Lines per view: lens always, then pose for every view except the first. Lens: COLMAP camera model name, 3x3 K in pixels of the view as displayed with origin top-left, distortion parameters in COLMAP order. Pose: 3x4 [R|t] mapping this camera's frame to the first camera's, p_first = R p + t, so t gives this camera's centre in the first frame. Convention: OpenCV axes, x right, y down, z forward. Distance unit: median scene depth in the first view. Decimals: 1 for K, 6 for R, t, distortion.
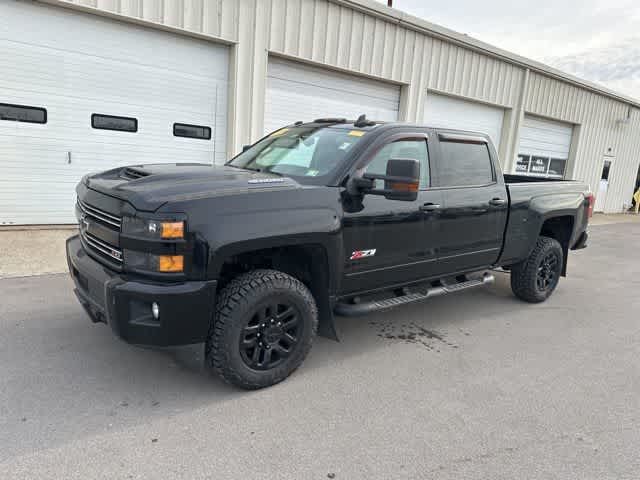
lens RADIAL K [[457.3, 0, 320.0], [0, 457.3, 240.0], [0, 0, 1]] dist [0.050528, -0.042011]
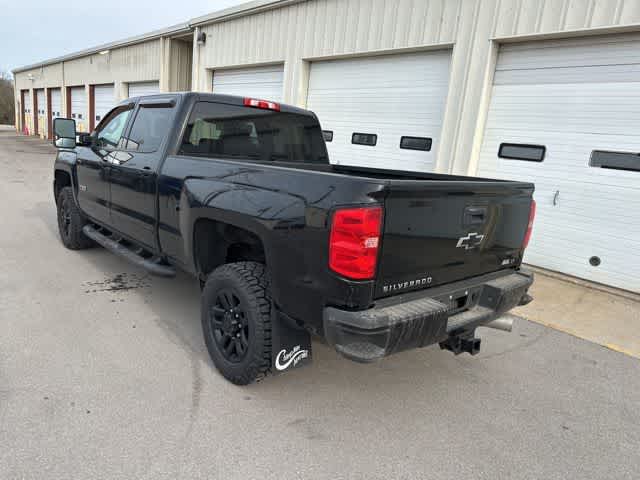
lens RADIAL K [[459.1, 0, 320.4], [0, 459.1, 251.0], [0, 0, 1]] dist [0.023978, -0.005844]
pose [[0.056151, 0.153459, -0.986558, 1.321710], [-0.282658, 0.950136, 0.131705, -0.148291], [0.957576, 0.271463, 0.096727, 1.341258]]
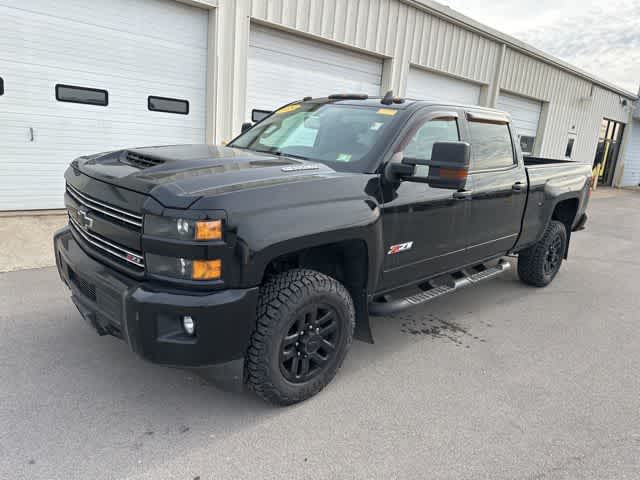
lens RADIAL K [[457.3, 0, 320.0], [0, 457.3, 240.0], [0, 0, 1]] dist [0.050528, -0.042011]
pose [[0.995642, -0.015738, 0.091925, -0.120222], [0.010868, 0.998523, 0.053240, -0.028120], [-0.092627, -0.052009, 0.994342, 0.092717]]
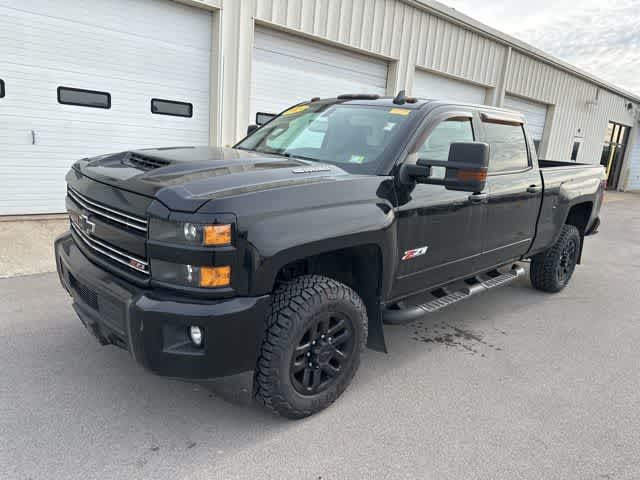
lens RADIAL K [[460.4, 0, 320.0], [0, 460.4, 240.0], [0, 0, 1]] dist [0.037227, -0.031764]
pose [[0.995964, -0.015976, 0.088316, -0.131961], [0.012183, 0.998987, 0.043314, -0.027398], [-0.088918, -0.042063, 0.995150, 0.120264]]
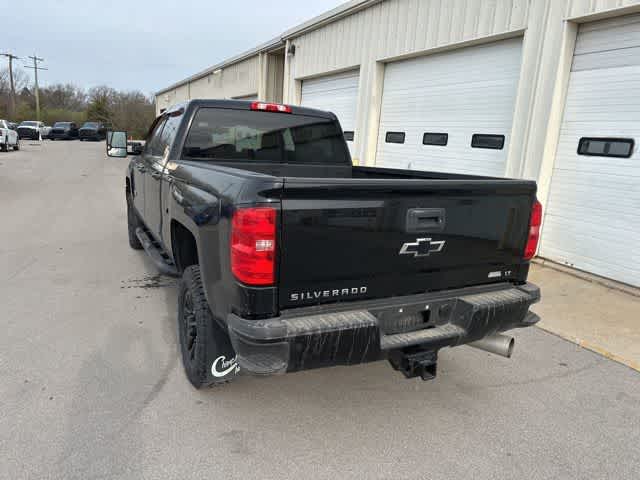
lens RADIAL K [[460.4, 0, 320.0], [0, 460.4, 240.0], [0, 0, 1]] dist [0.037227, -0.031764]
pose [[-0.206607, 0.116407, -0.971475, 1.266171], [-0.264983, 0.949134, 0.170085, -0.206342], [0.941858, 0.292565, -0.165252, 1.570873]]
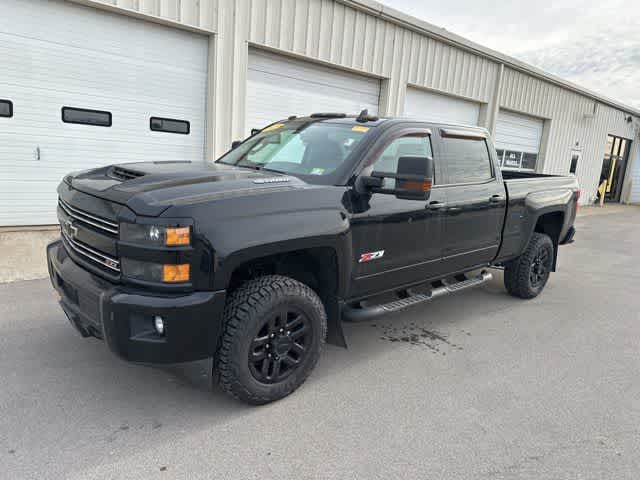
lens RADIAL K [[457.3, 0, 320.0], [0, 457.3, 240.0], [0, 0, 1]] dist [0.050528, -0.042011]
pose [[0.997689, -0.015189, 0.066228, -0.061639], [0.014382, 0.999817, 0.012649, -0.013475], [-0.066408, -0.011667, 0.997724, 0.046522]]
